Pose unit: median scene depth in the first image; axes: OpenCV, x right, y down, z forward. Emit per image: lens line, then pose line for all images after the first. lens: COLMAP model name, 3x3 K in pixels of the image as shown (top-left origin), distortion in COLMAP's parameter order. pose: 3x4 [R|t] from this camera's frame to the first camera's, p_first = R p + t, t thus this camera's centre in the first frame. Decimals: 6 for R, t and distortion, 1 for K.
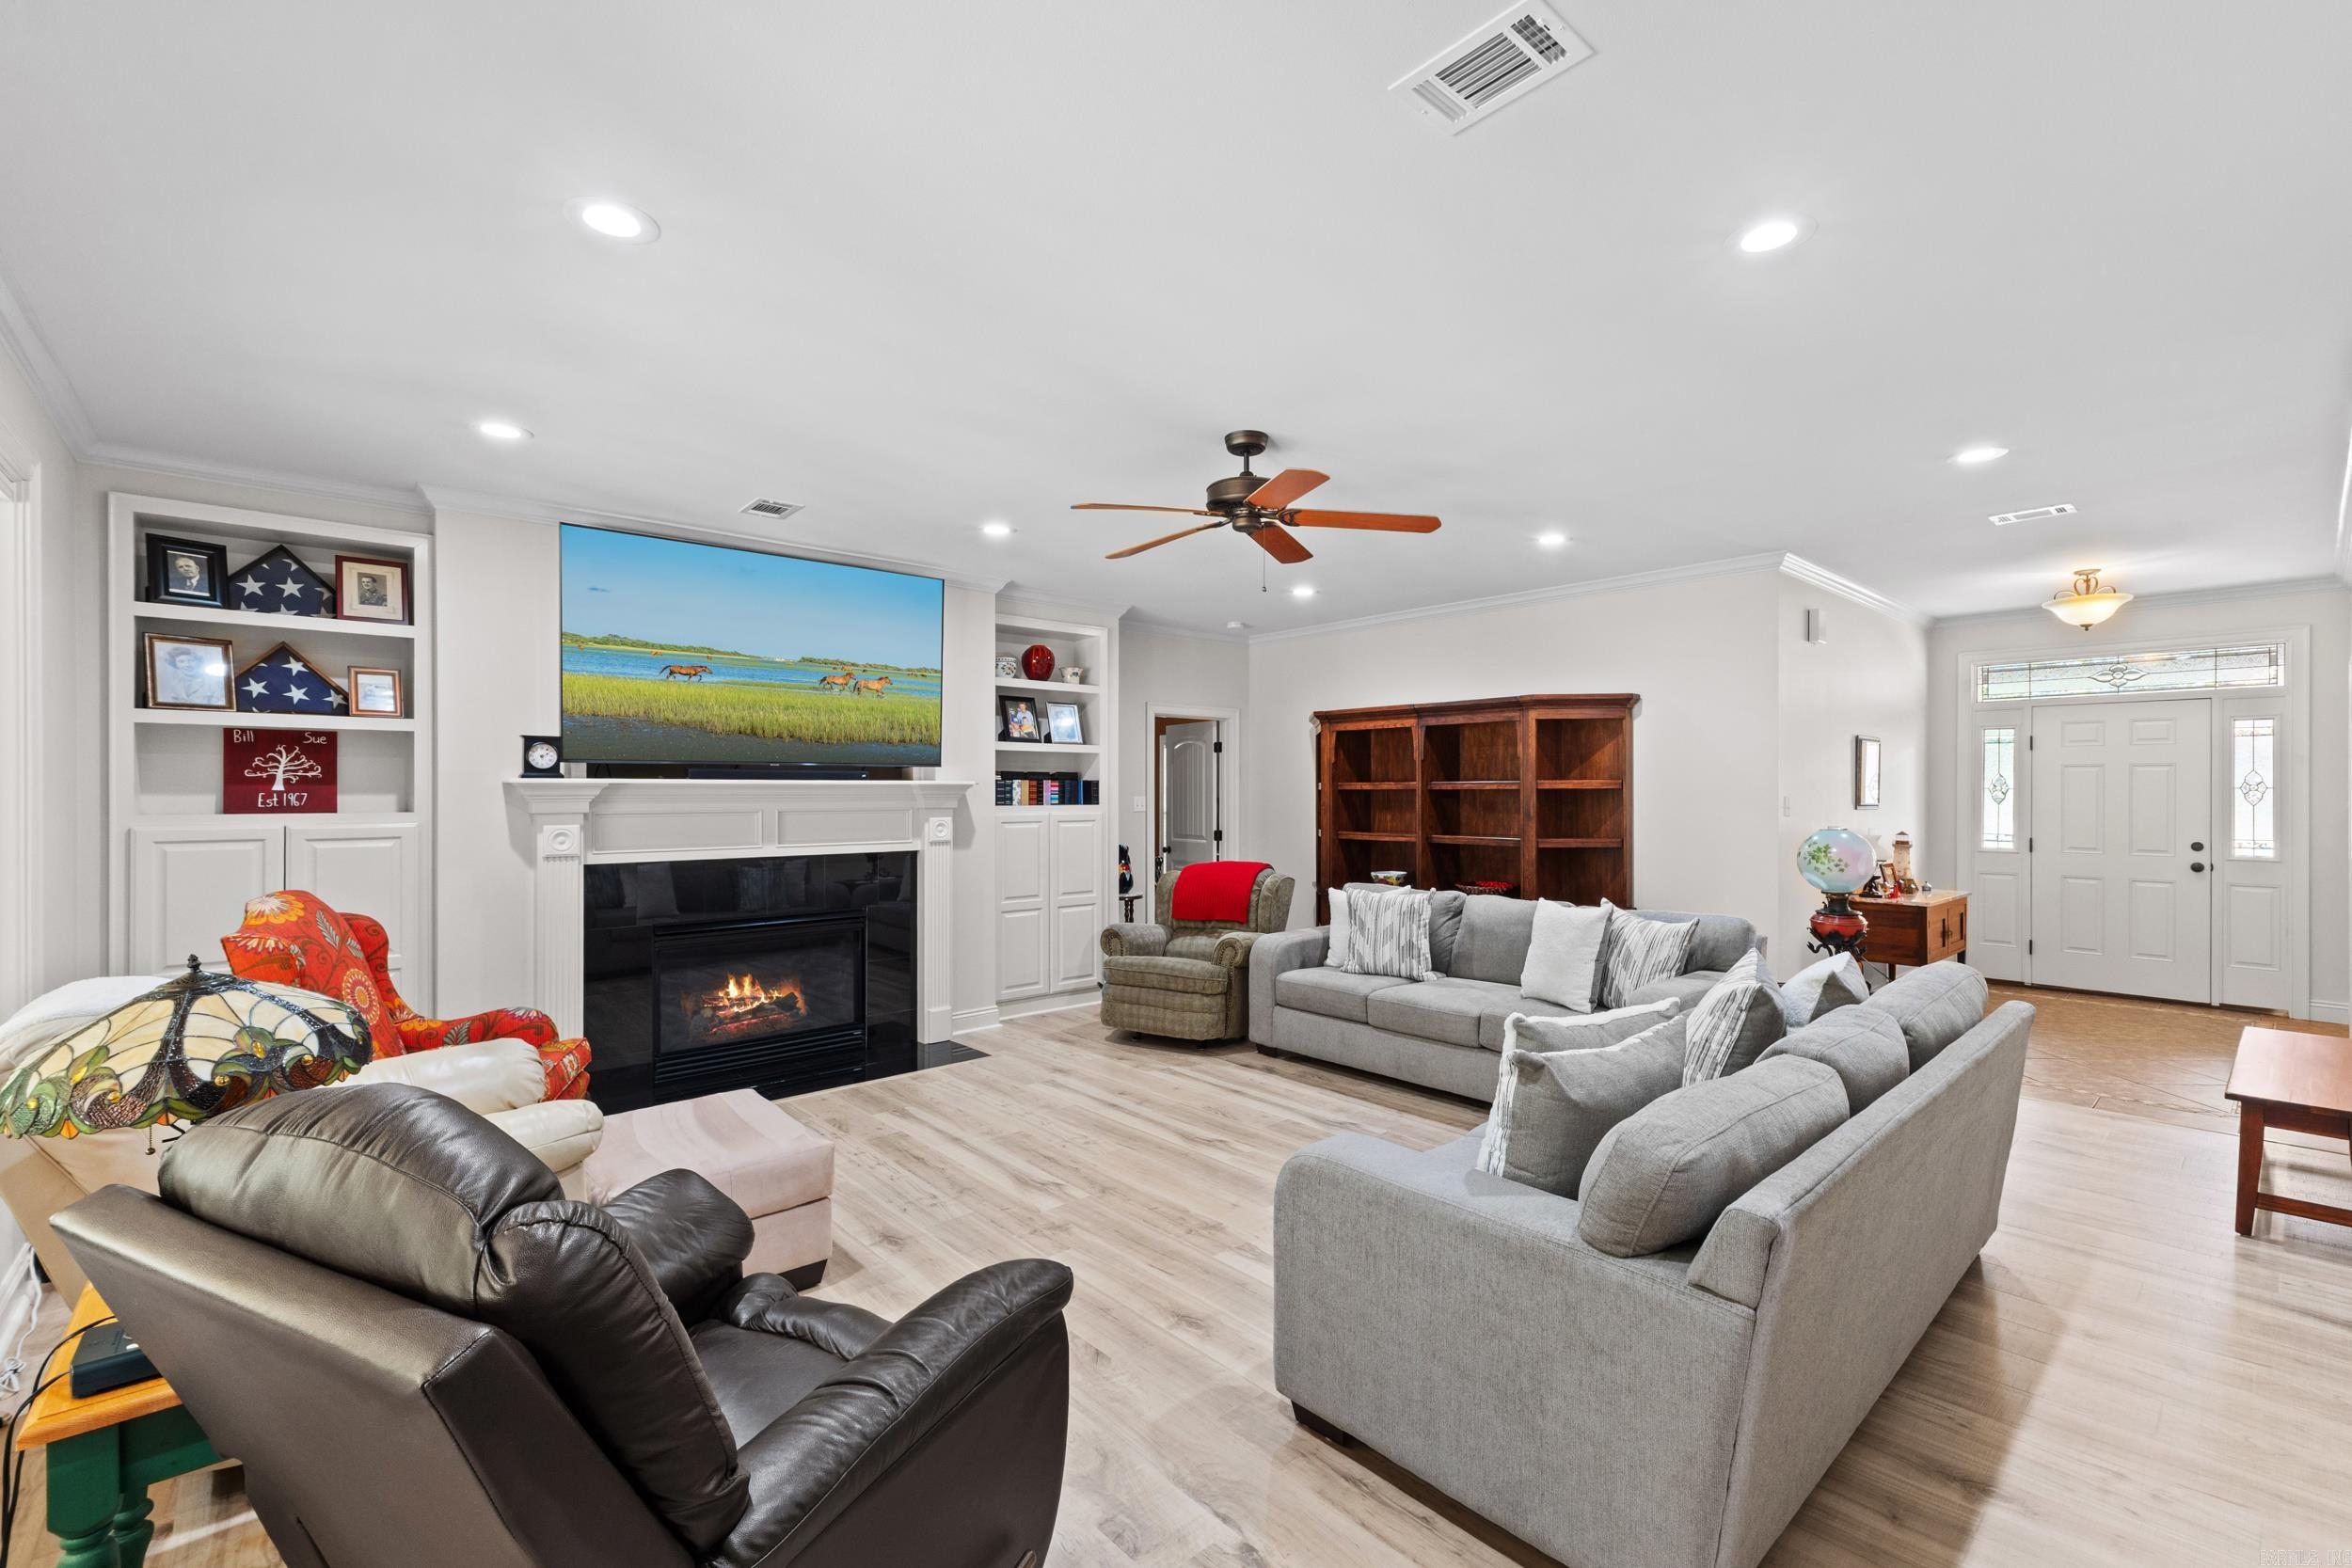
lens RADIAL K [[1083.5, 0, 1176.0], [0, 1083.5, 784.0], [0, 0, 1]] dist [0.087393, -0.000014]
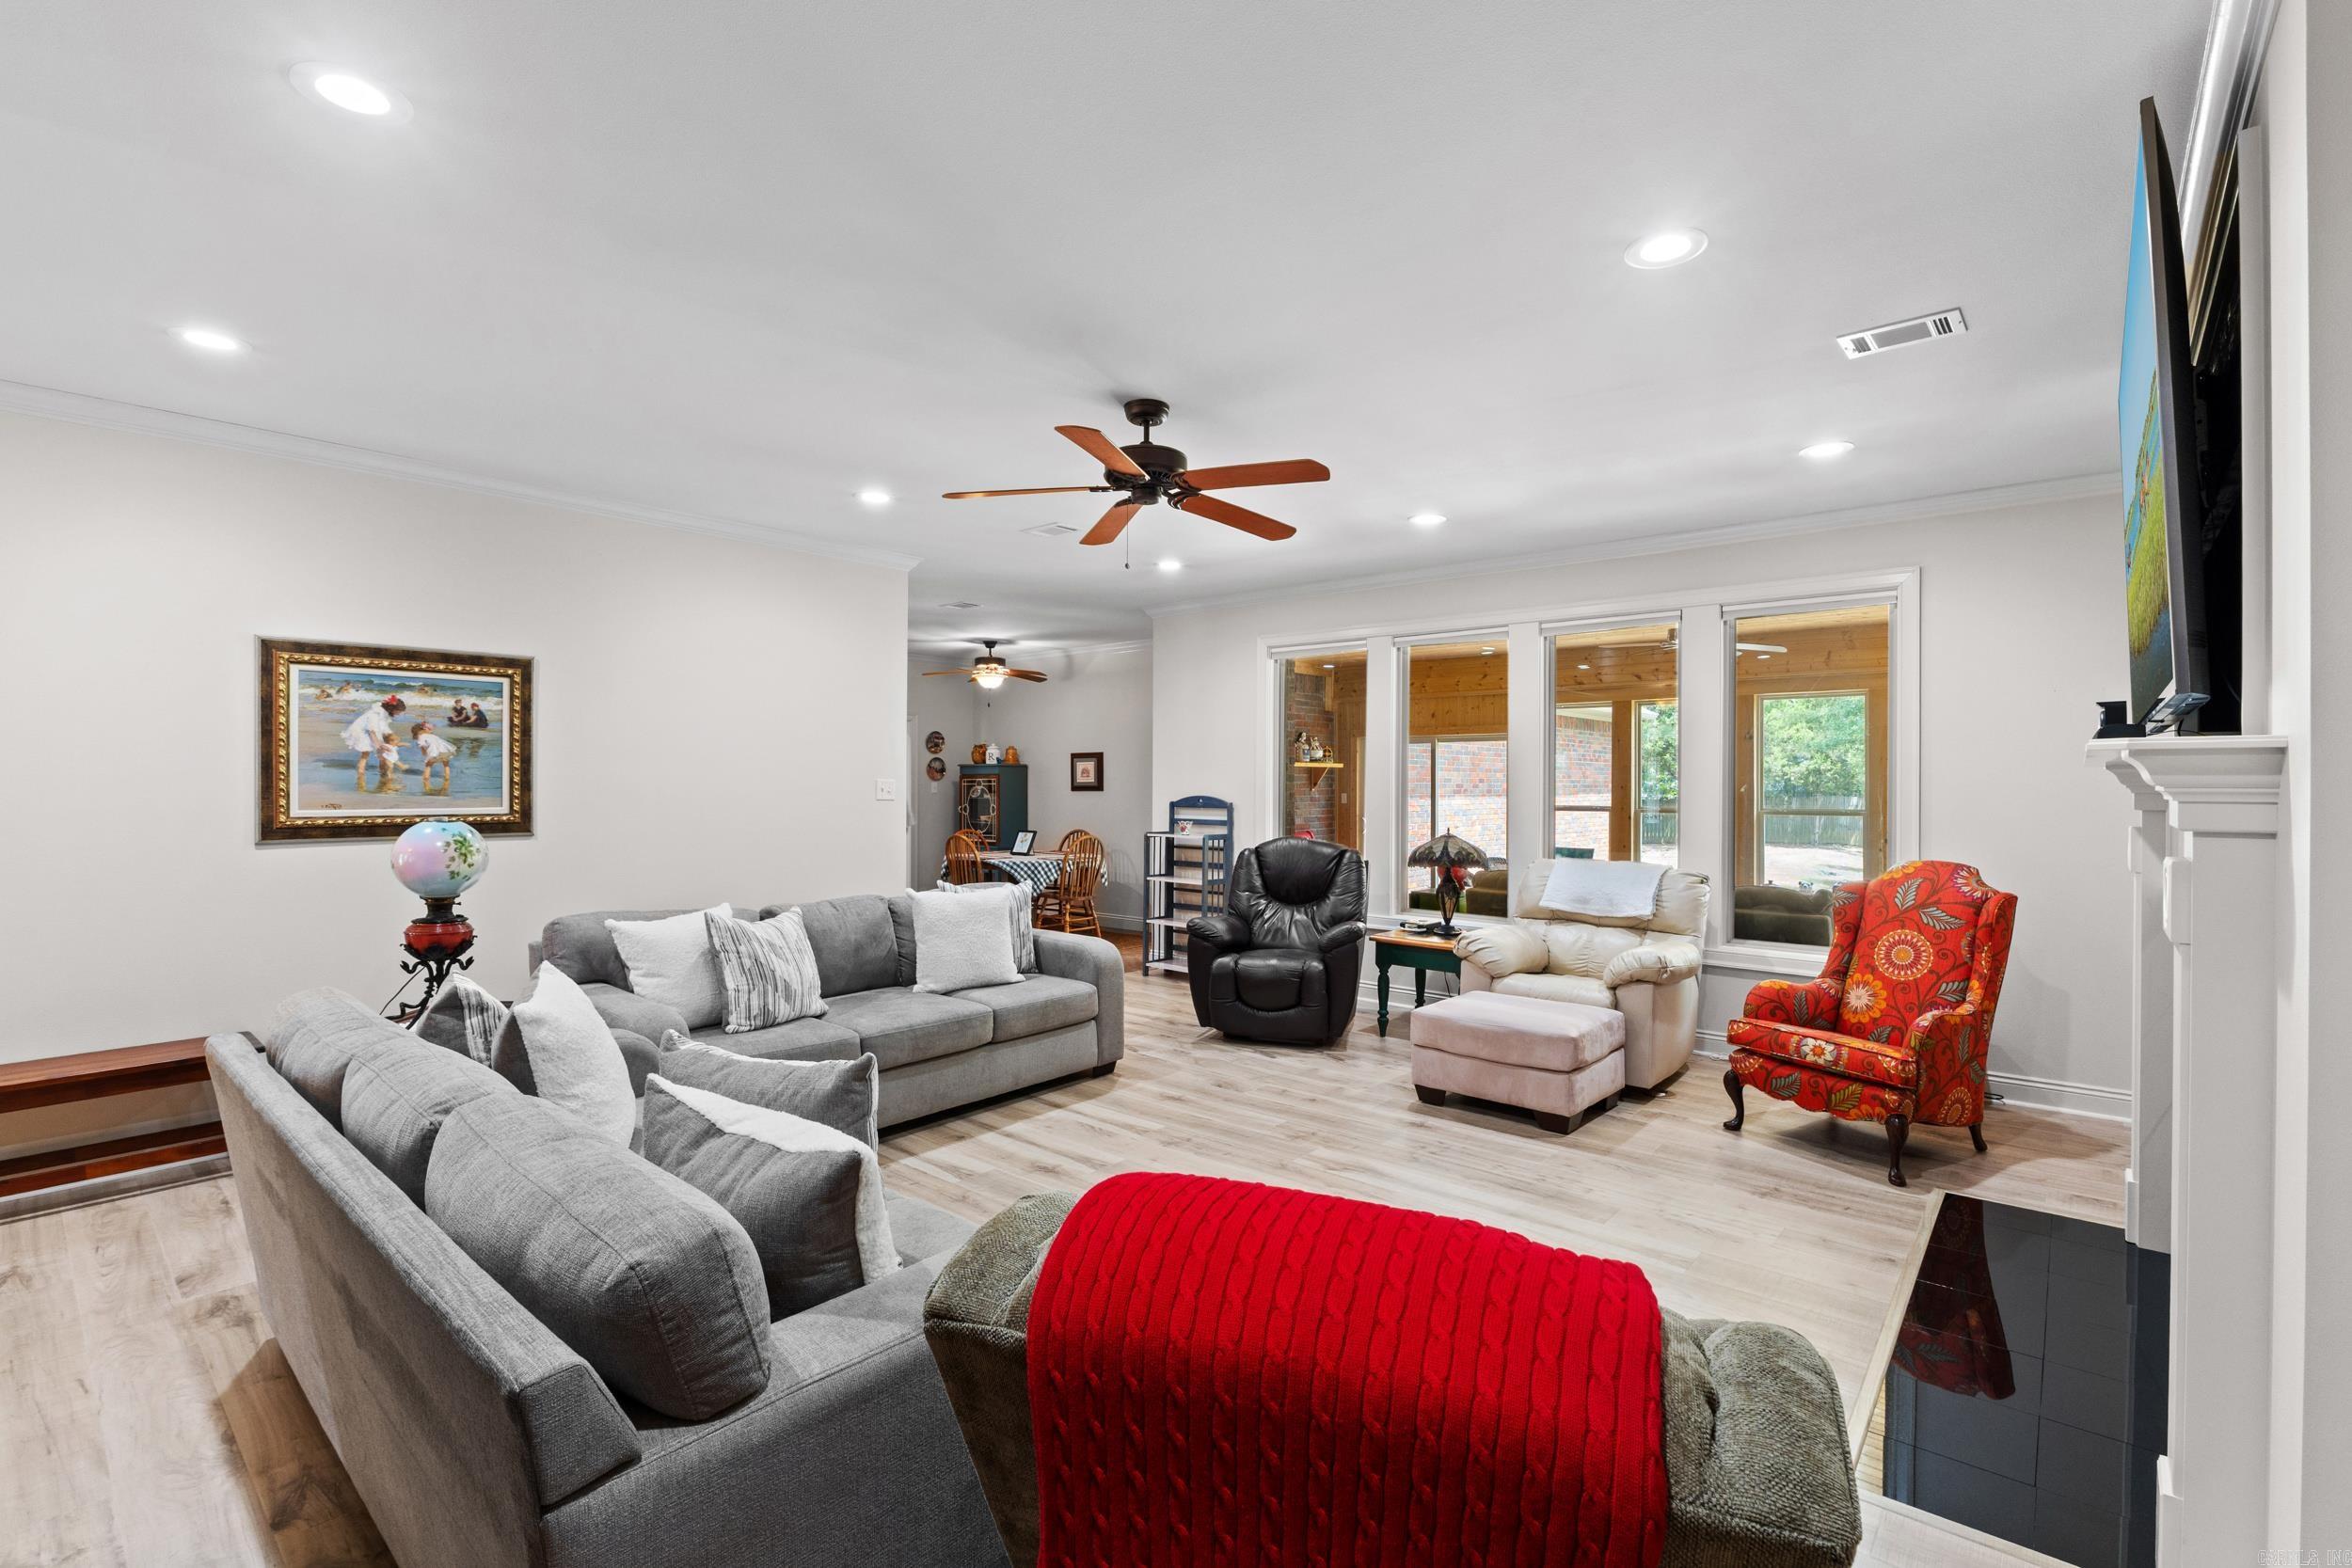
lens RADIAL K [[1031.6, 0, 1176.0], [0, 1031.6, 784.0], [0, 0, 1]] dist [0.000612, 0.000000]
pose [[-0.992561, -0.006319, -0.121584, 0.098839], [-0.006745, 0.999972, 0.003092, 0.010494], [0.121561, 0.003889, -0.992576, 1.270964]]
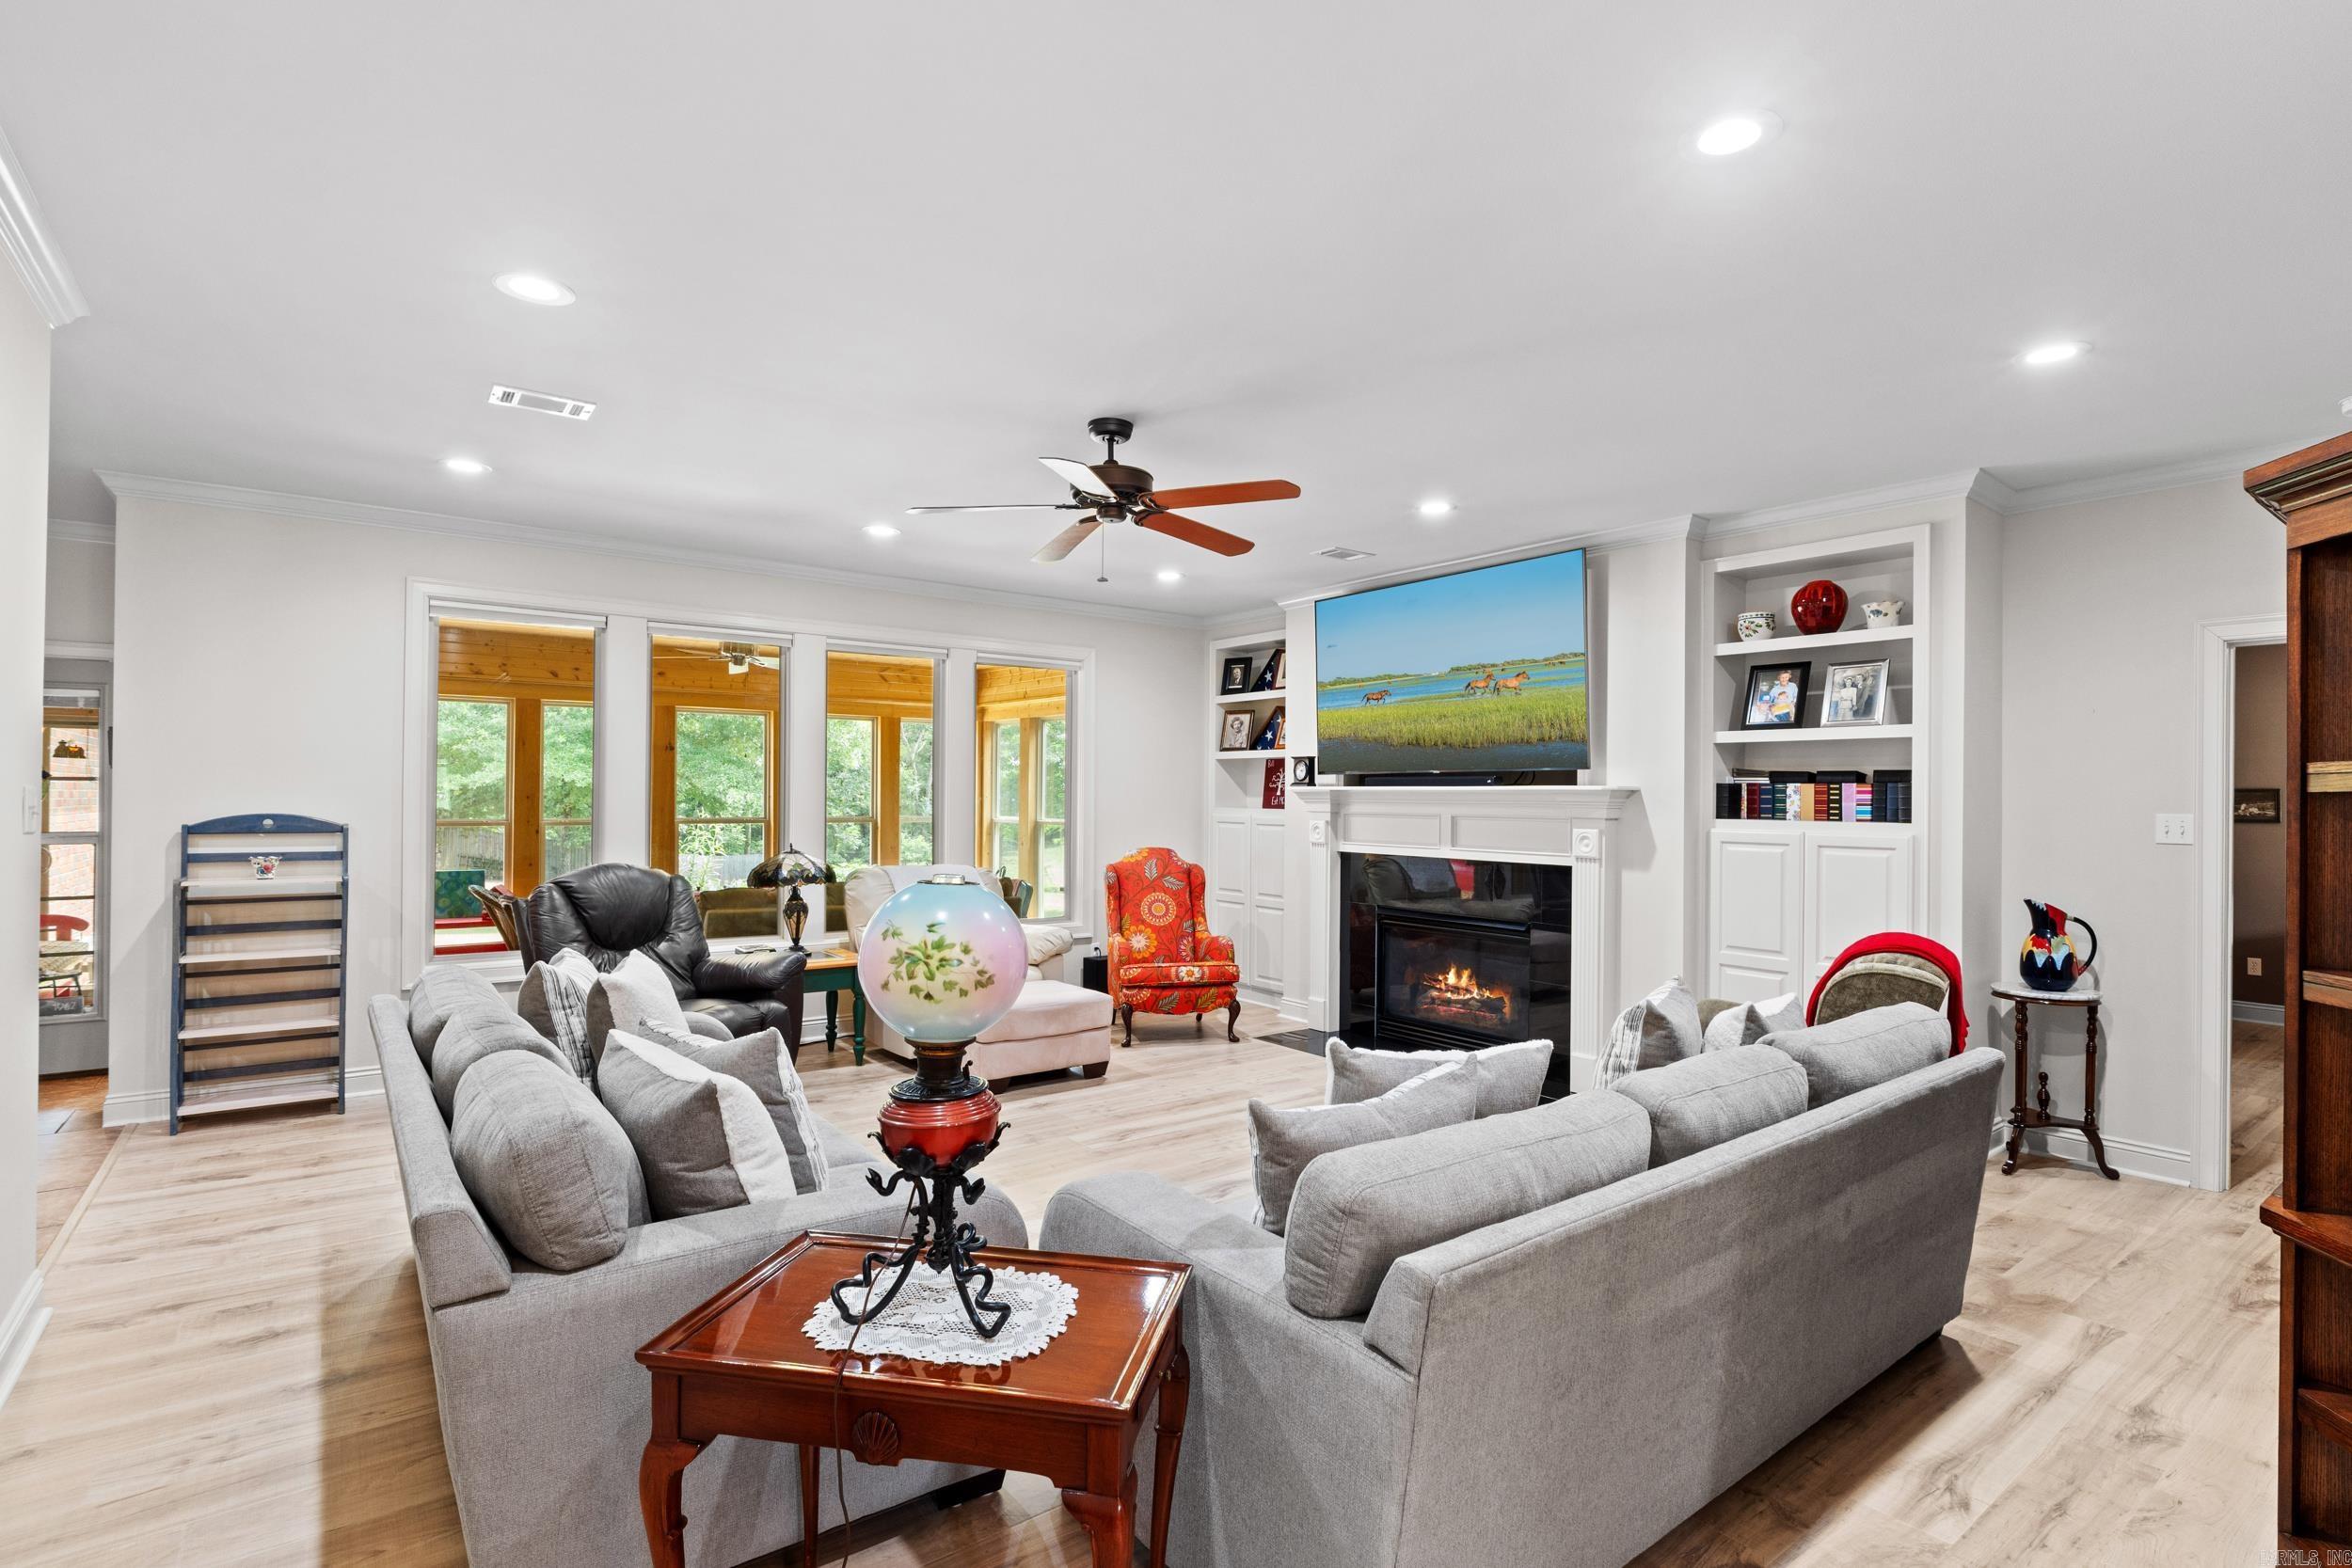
lens RADIAL K [[1141.2, 0, 1181.0], [0, 1141.2, 799.3], [0, 0, 1]] dist [-0.023533, -0.000045]
pose [[-0.084818, -0.004482, -0.996386, 0.693883], [-0.009487, 0.999948, -0.003690, 0.014669], [0.996351, 0.009139, -0.084856, 0.773763]]
